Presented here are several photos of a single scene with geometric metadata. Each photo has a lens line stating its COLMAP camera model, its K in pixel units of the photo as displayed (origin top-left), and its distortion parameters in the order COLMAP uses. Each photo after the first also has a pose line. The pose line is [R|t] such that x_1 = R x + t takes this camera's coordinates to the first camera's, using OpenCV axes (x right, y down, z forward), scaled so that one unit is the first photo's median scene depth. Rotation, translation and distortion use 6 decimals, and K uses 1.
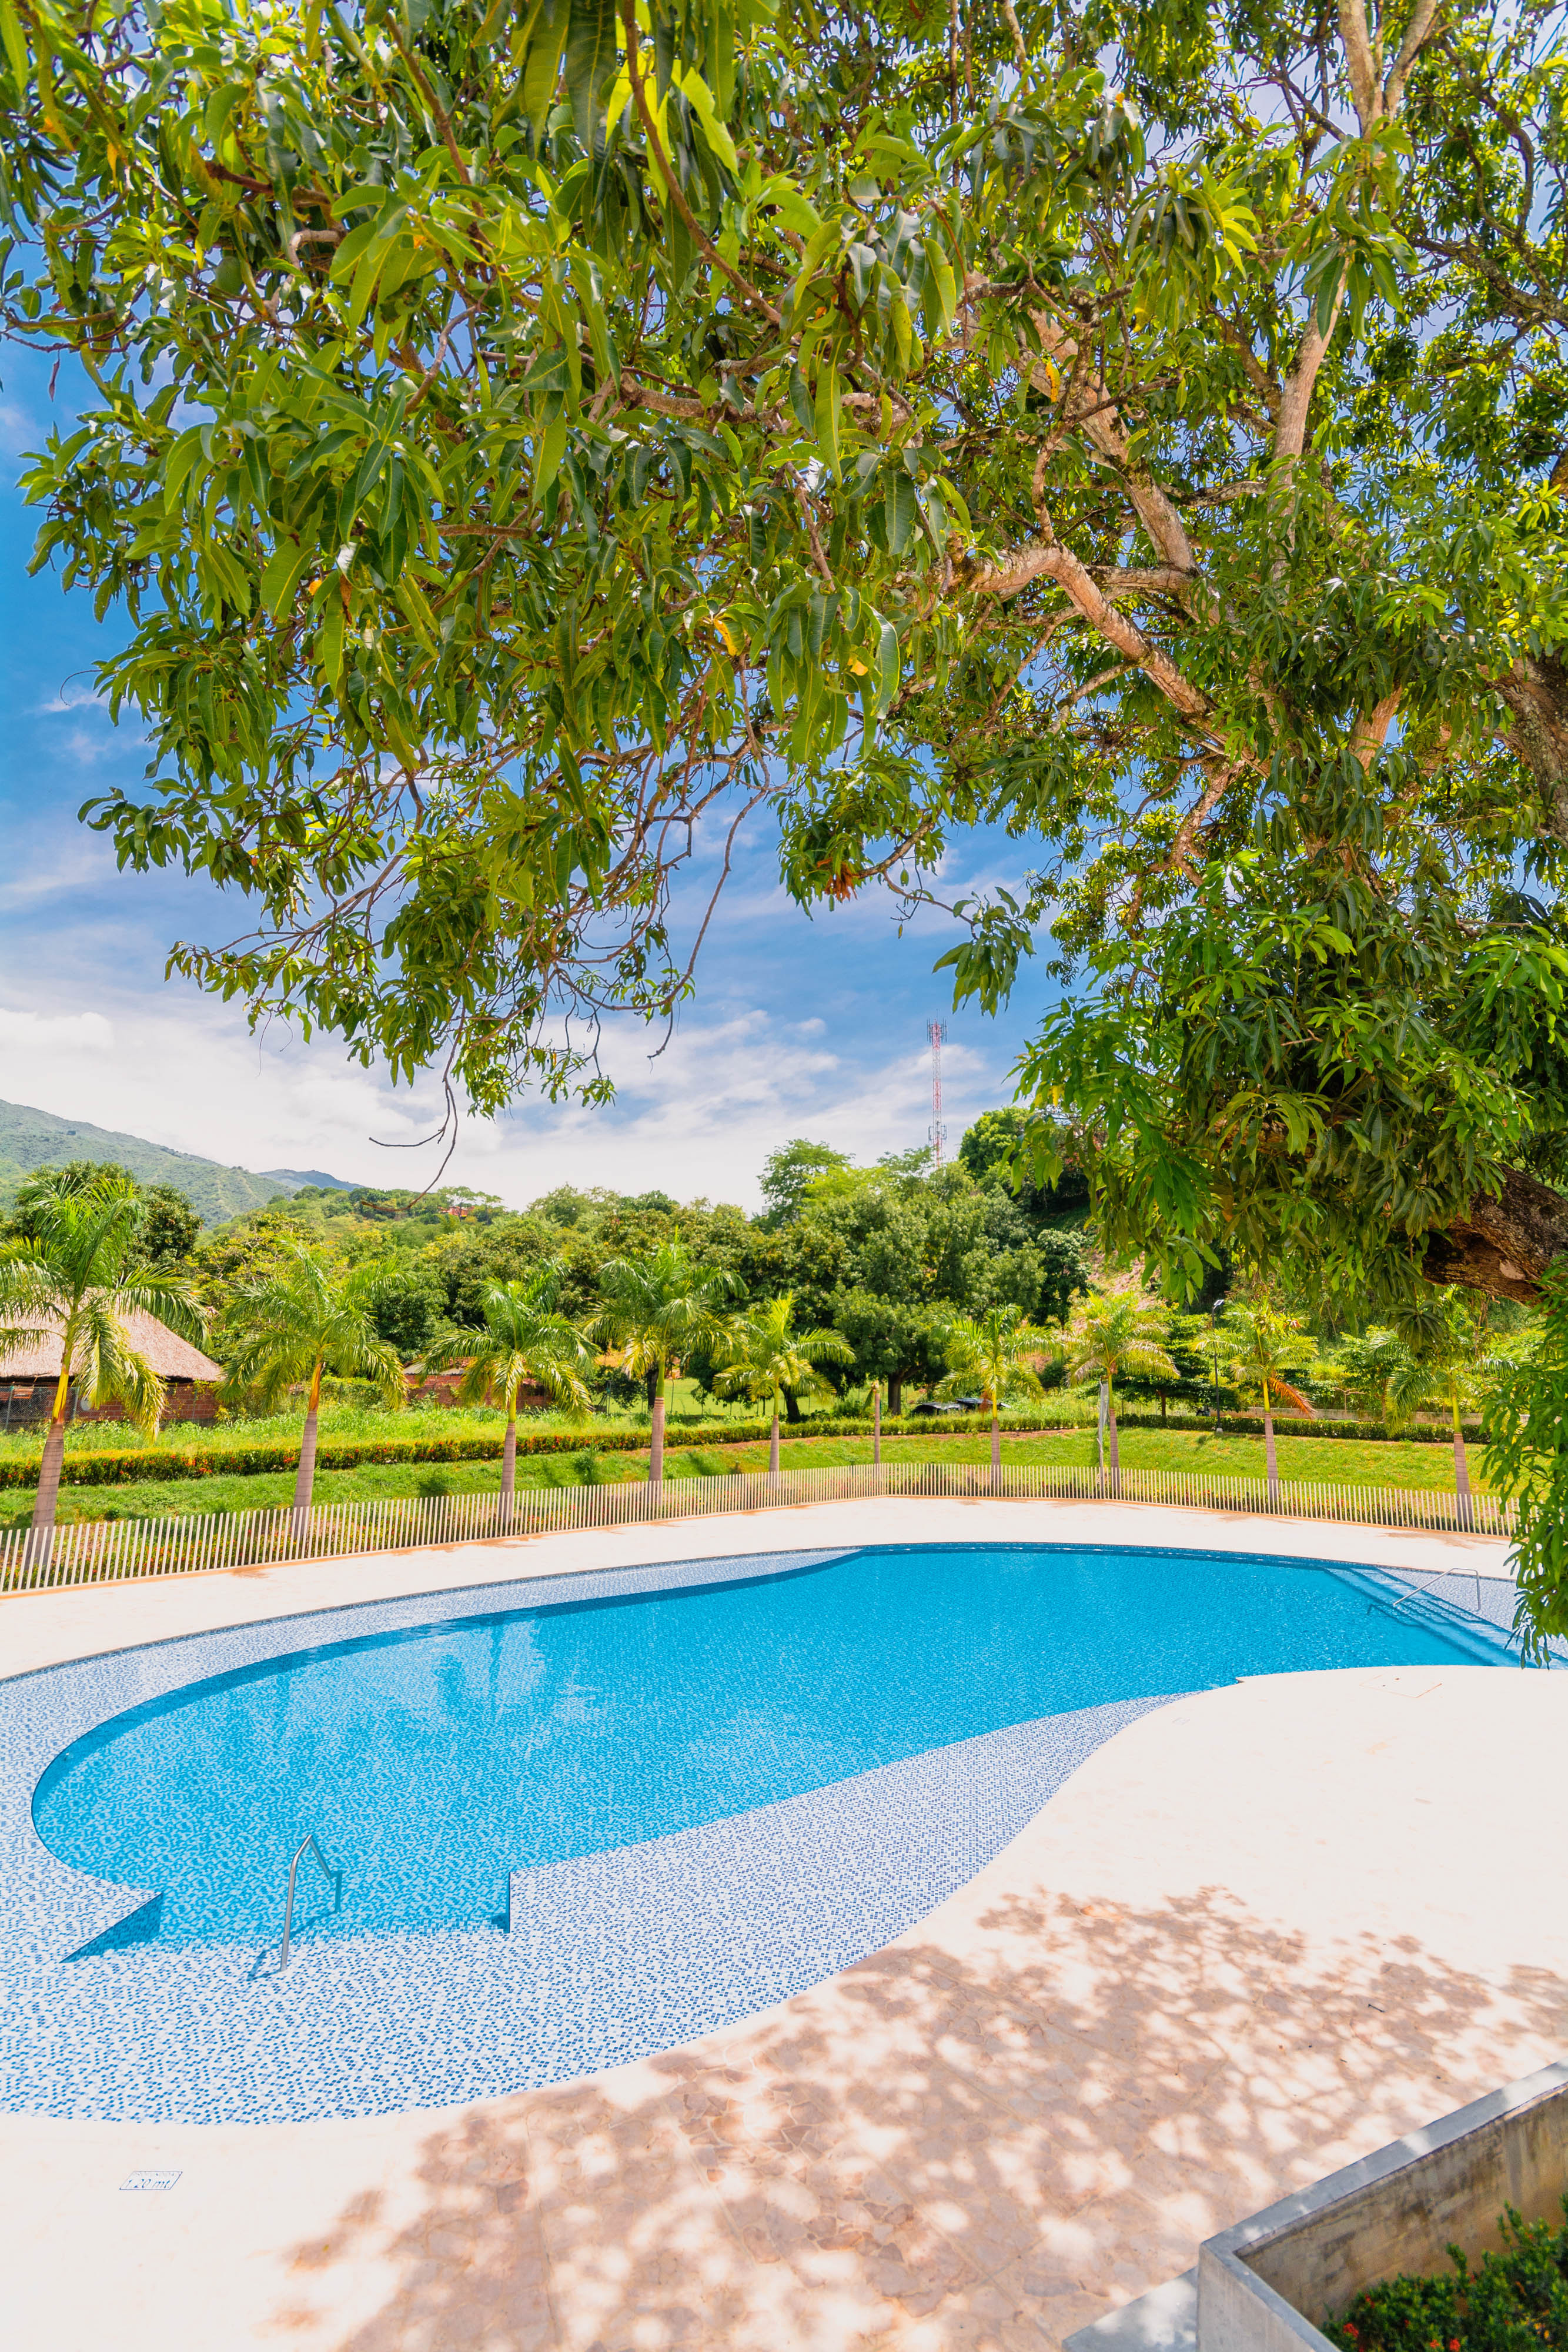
lens RADIAL K [[1057.6, 0, 784.0], [0, 1057.6, 1176.0], [0, 0, 1]] dist [0.001084, 0.000225]
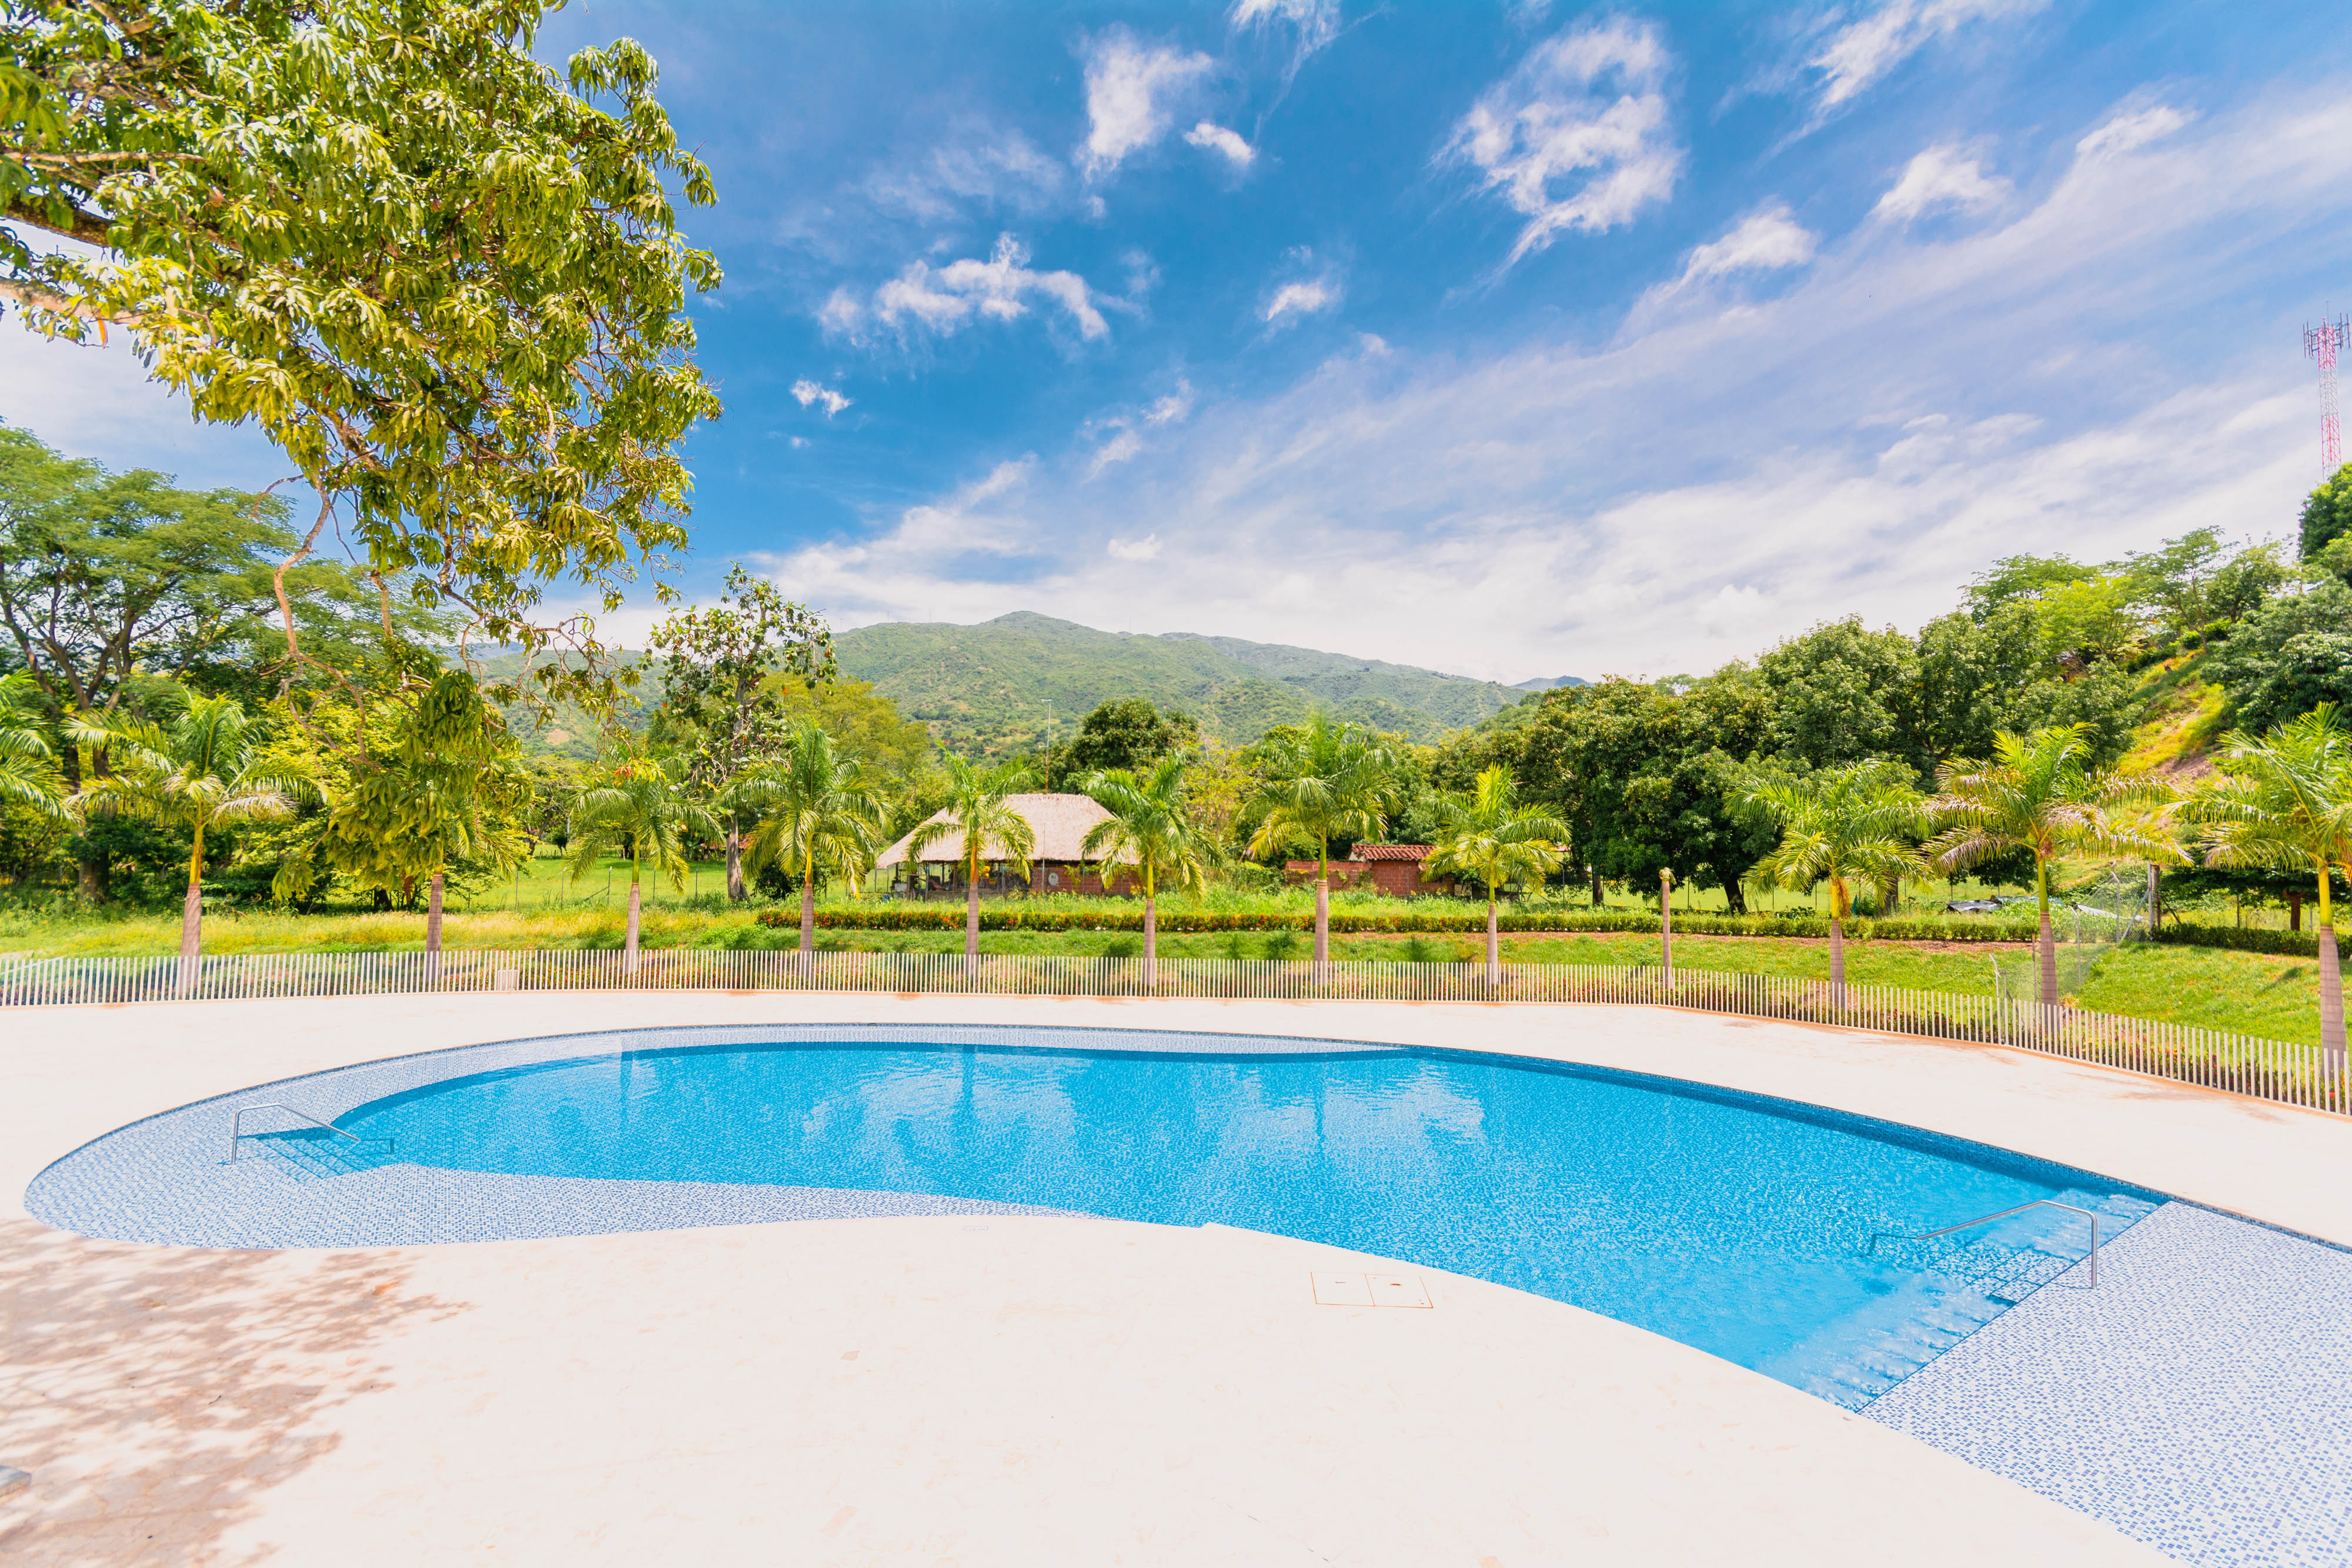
lens RADIAL K [[1040.7, 0, 1187.5], [0, 1040.7, 785.9], [0, 0, 1]] dist [0.005356, 0.000372]
pose [[0.703069, -0.049922, -0.709368, 0.356250], [0.123886, 0.990877, 0.053053, 0.041398], [0.700248, -0.125181, 0.702839, 0.178500]]
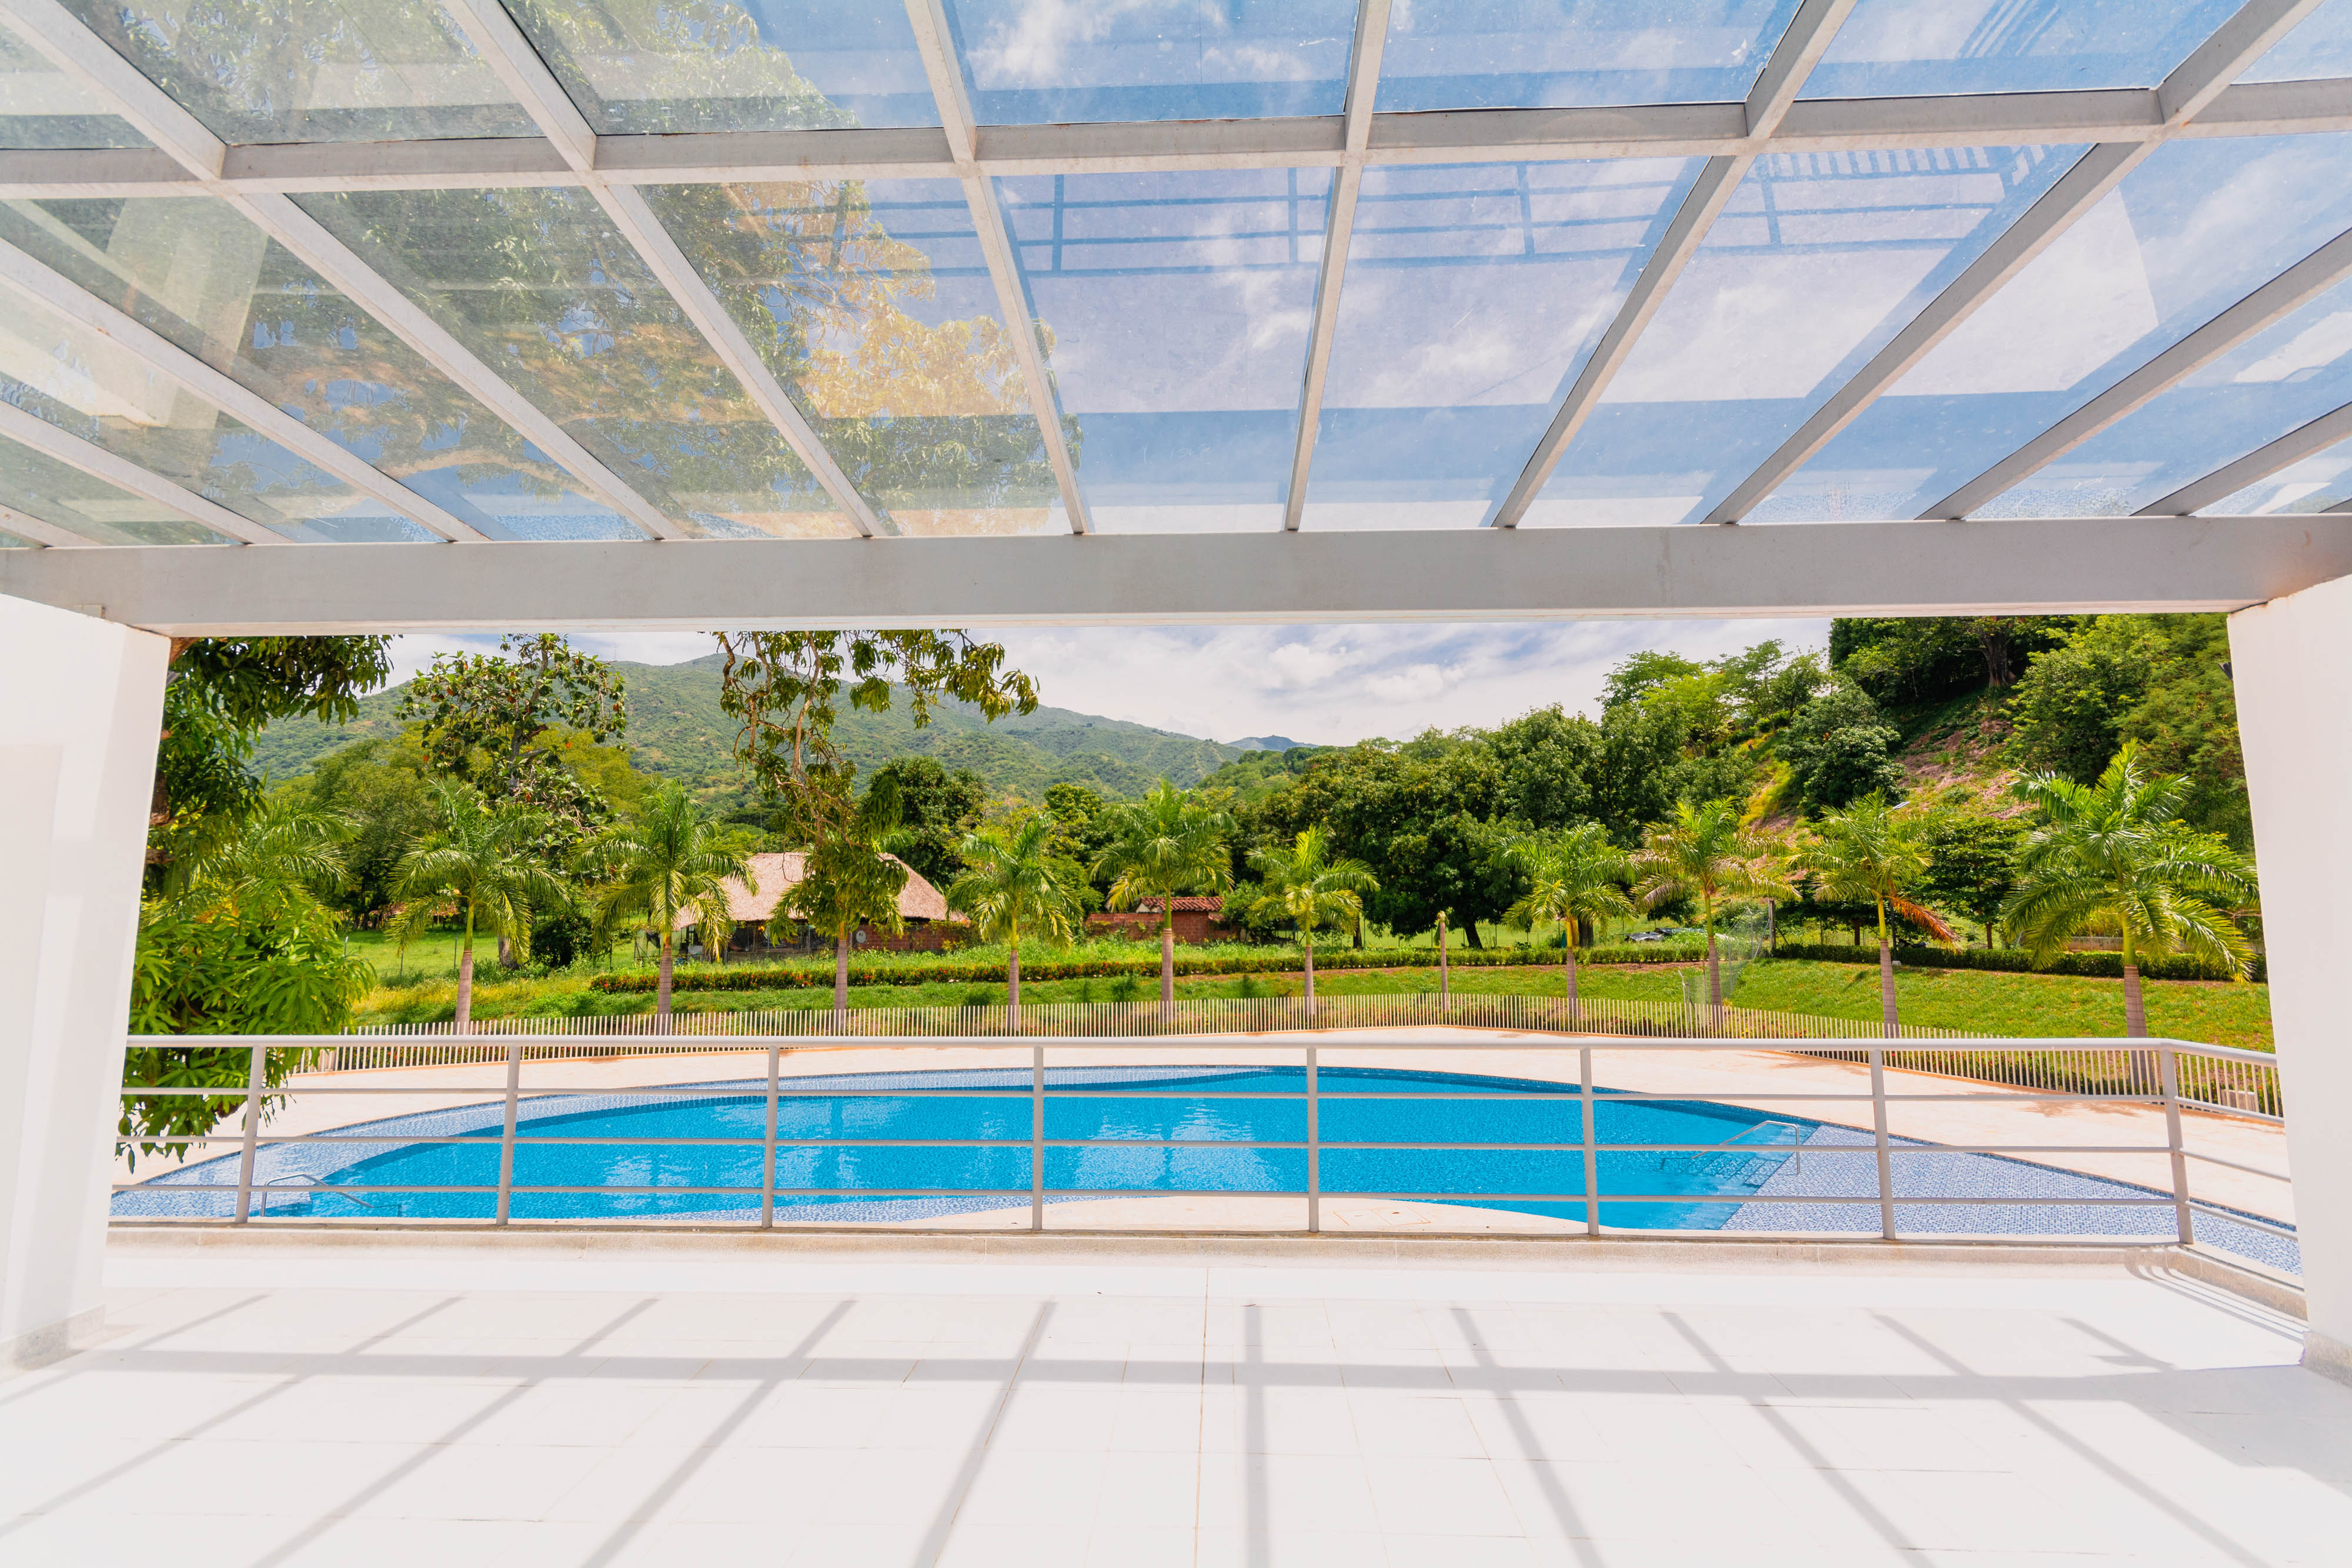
lens RADIAL K [[1040.7, 0, 1187.5], [0, 1040.7, 785.9], [0, 0, 1]] dist [0.005356, 0.000372]
pose [[0.865700, -0.078099, -0.494432, 0.330659], [0.108786, 0.993499, 0.033542, 0.020040], [0.488599, -0.082825, 0.868569, 0.055479]]
